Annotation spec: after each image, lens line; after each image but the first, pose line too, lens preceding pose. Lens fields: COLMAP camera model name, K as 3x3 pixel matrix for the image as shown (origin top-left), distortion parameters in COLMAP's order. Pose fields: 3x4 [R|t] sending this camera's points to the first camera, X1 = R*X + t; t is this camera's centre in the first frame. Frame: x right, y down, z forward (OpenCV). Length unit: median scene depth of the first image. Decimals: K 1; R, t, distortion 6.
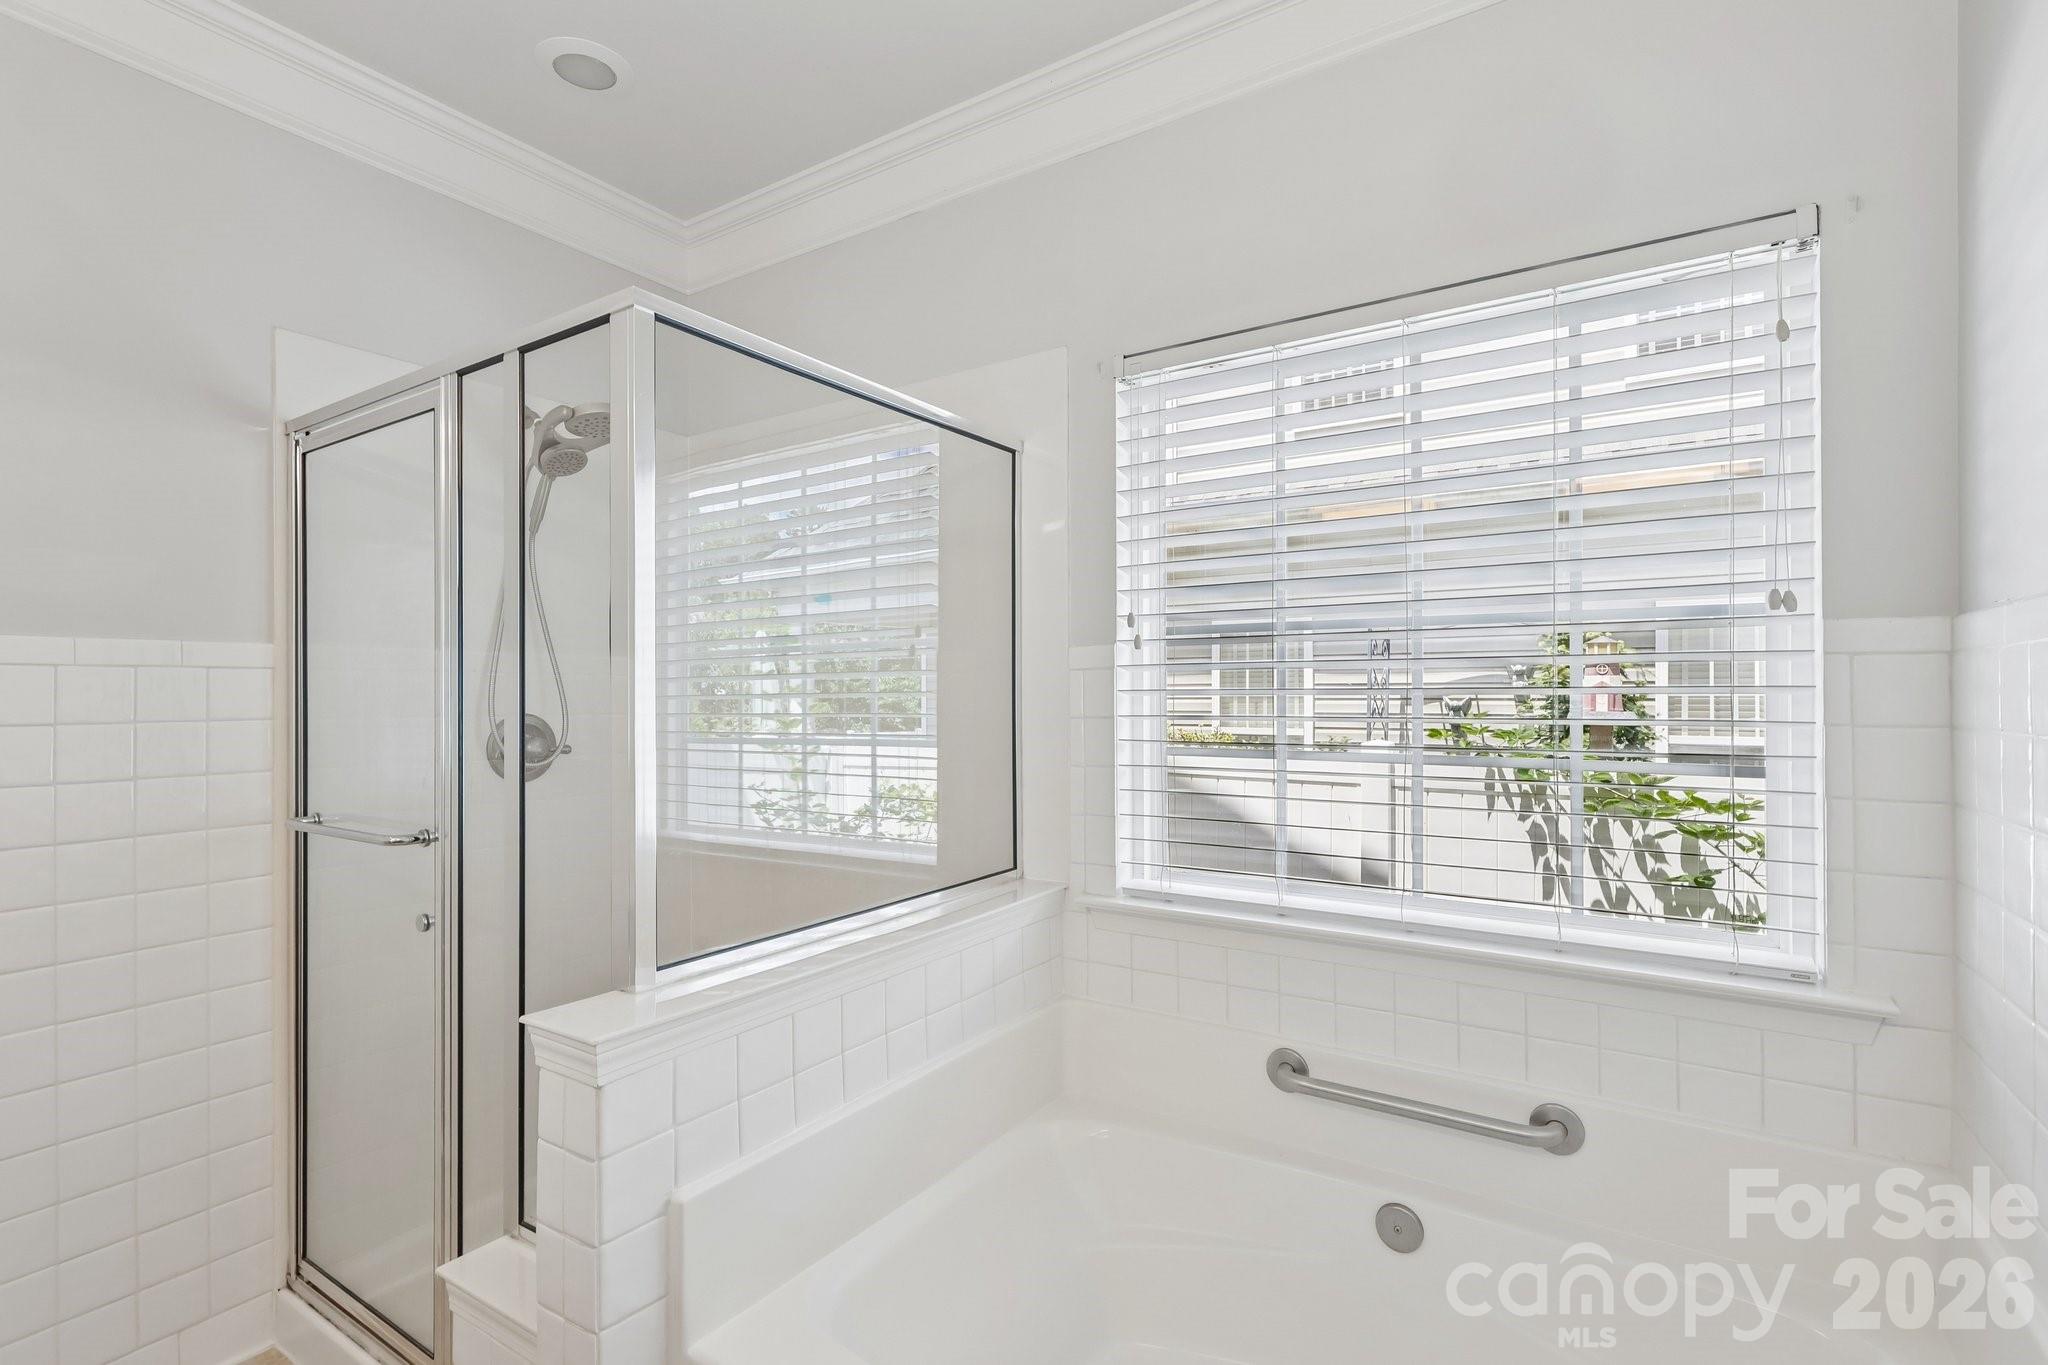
lens RADIAL K [[961.3, 0, 1030.9], [0, 961.3, 686.0], [0, 0, 1]] dist [0.003050, -0.000799]
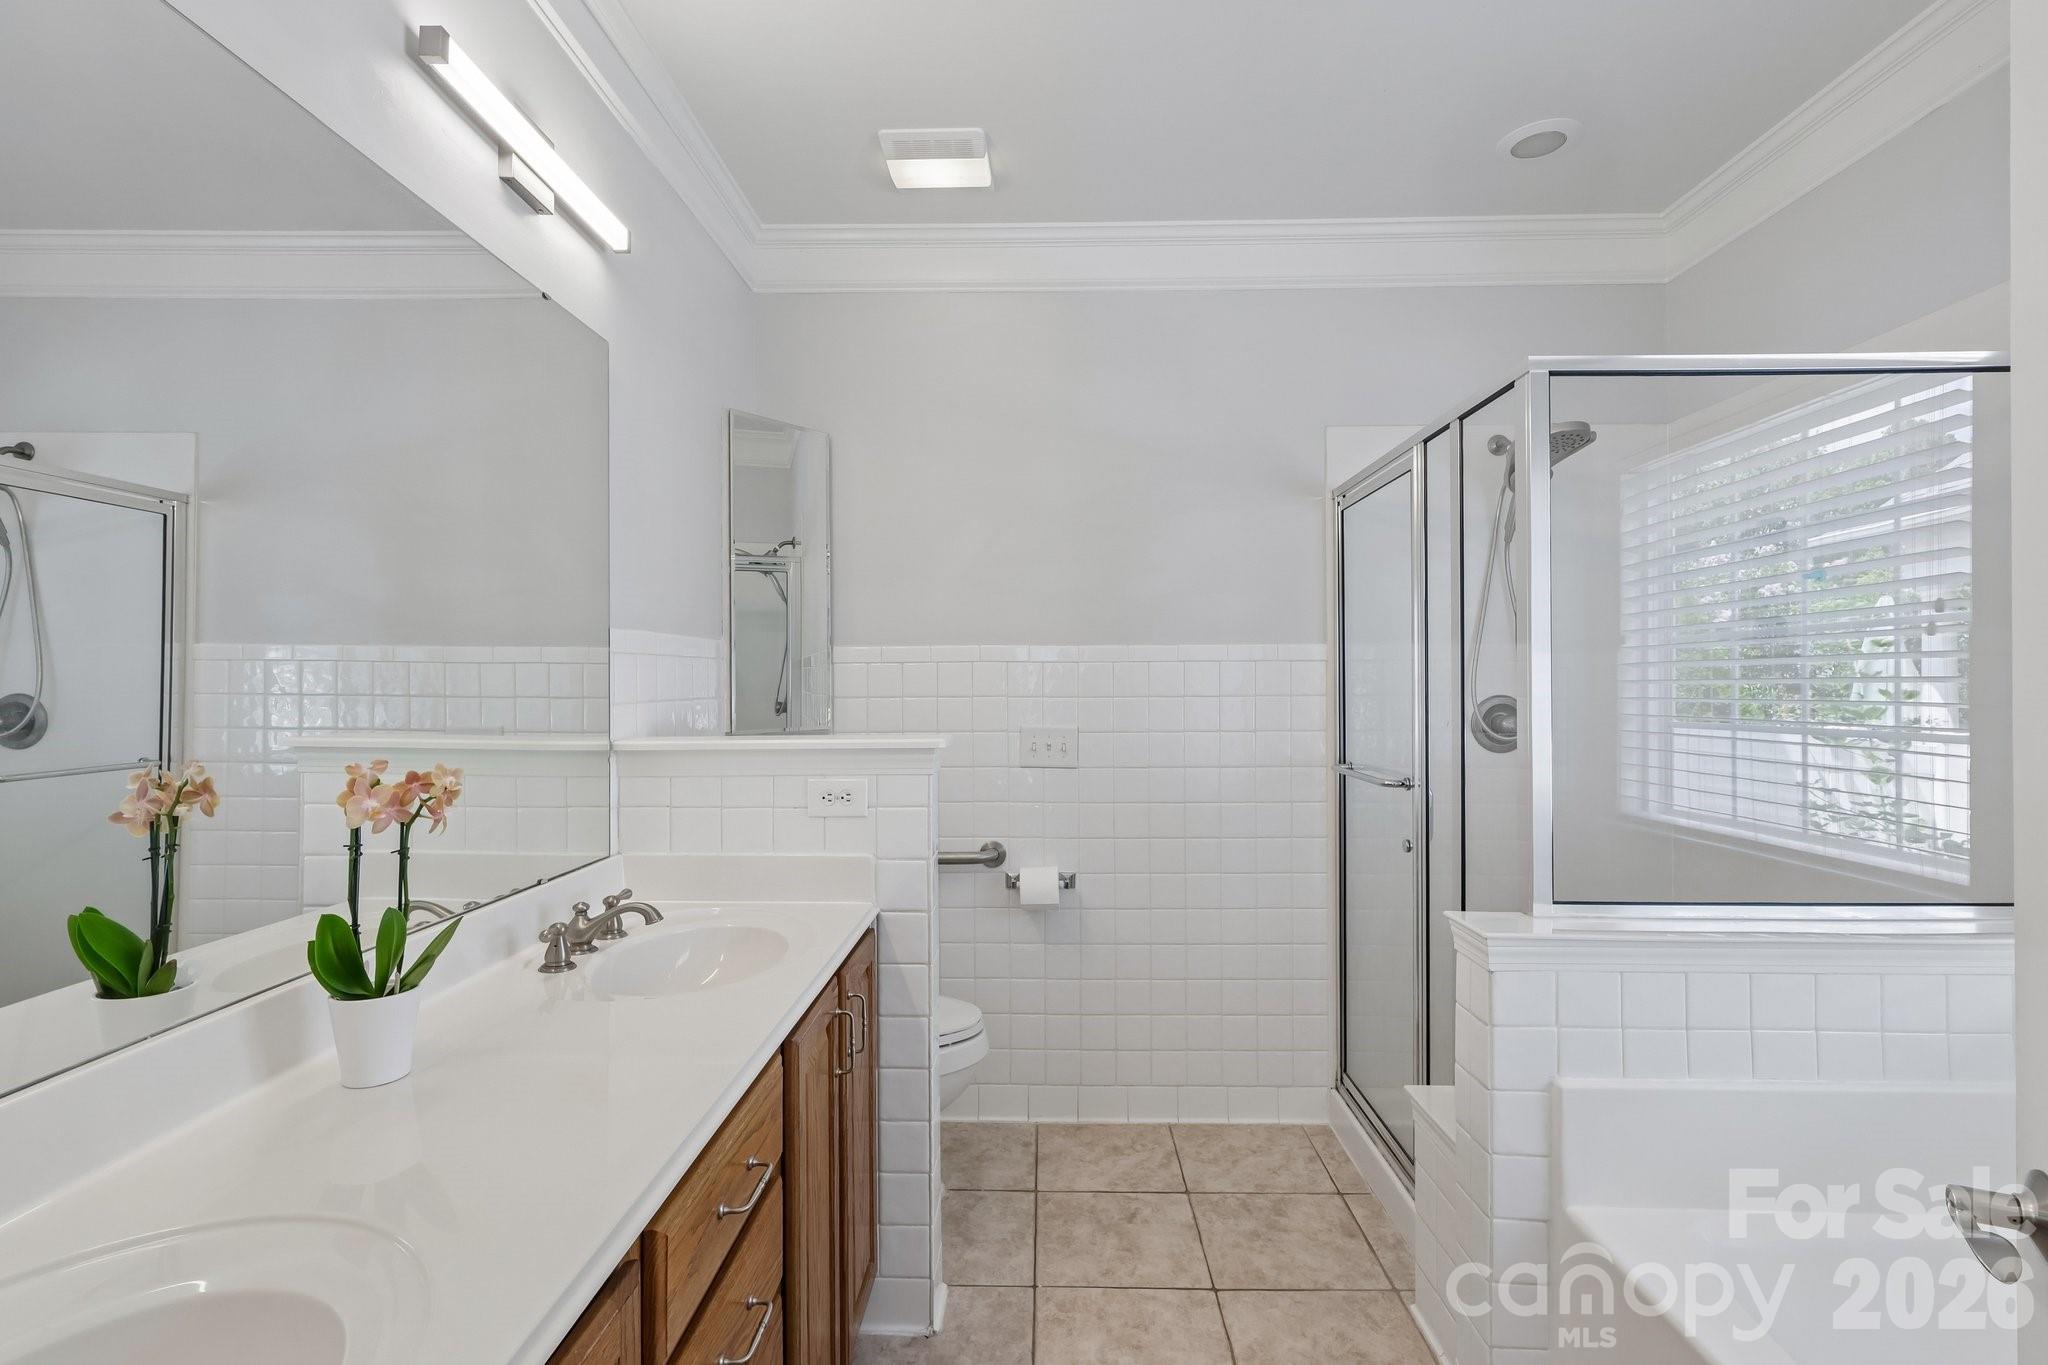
lens RADIAL K [[961.3, 0, 1030.9], [0, 961.3, 686.0], [0, 0, 1]] dist [0.003050, -0.000799]
pose [[0.532053, 0.008121, -0.846672, 0.205298], [0.006914, 0.999879, 0.013935, -0.003566], [0.846683, -0.013268, 0.531932, -0.151167]]
